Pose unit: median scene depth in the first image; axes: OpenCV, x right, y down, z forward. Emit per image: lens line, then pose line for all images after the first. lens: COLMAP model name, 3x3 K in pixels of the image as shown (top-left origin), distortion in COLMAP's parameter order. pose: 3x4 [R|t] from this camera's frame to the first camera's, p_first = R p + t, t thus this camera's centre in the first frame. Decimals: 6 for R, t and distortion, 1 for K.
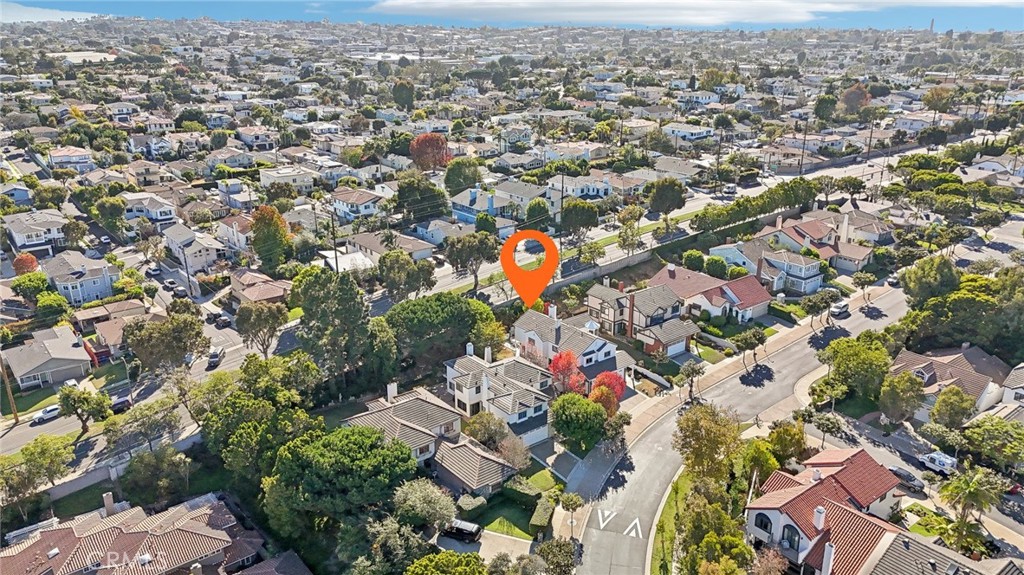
lens RADIAL K [[761.6, 0, 515.0], [0, 761.6, 290.1], [0, 0, 1]] dist [0.039231, -0.009474]
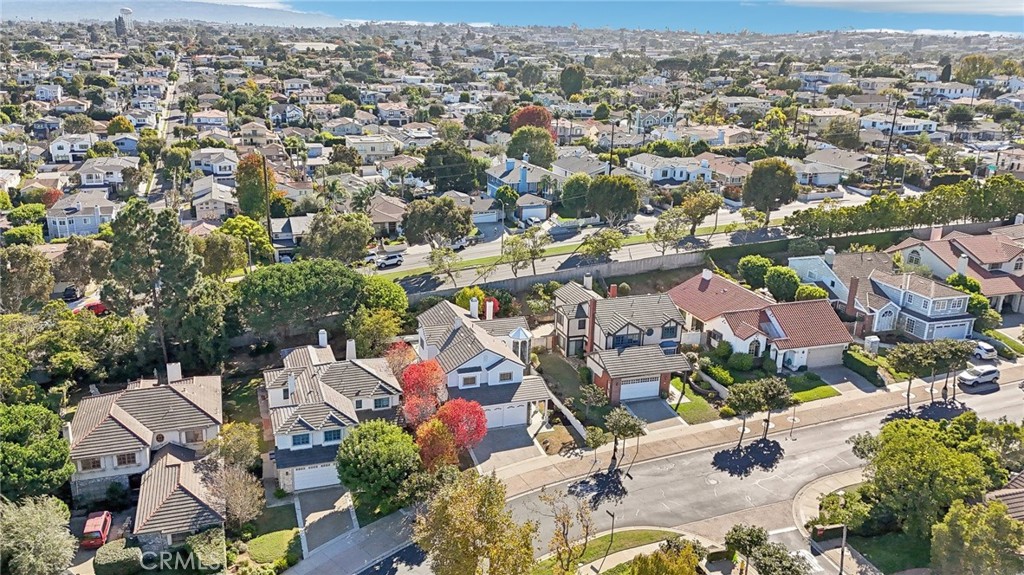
lens RADIAL K [[761.6, 0, 503.6], [0, 761.6, 284.4], [0, 0, 1]] dist [0.039231, -0.009474]
pose [[0.924547, 0.119960, -0.361693, 0.297569], [-0.133701, 0.990935, -0.013106, 0.011501], [0.356842, 0.060475, 0.932205, 0.325273]]
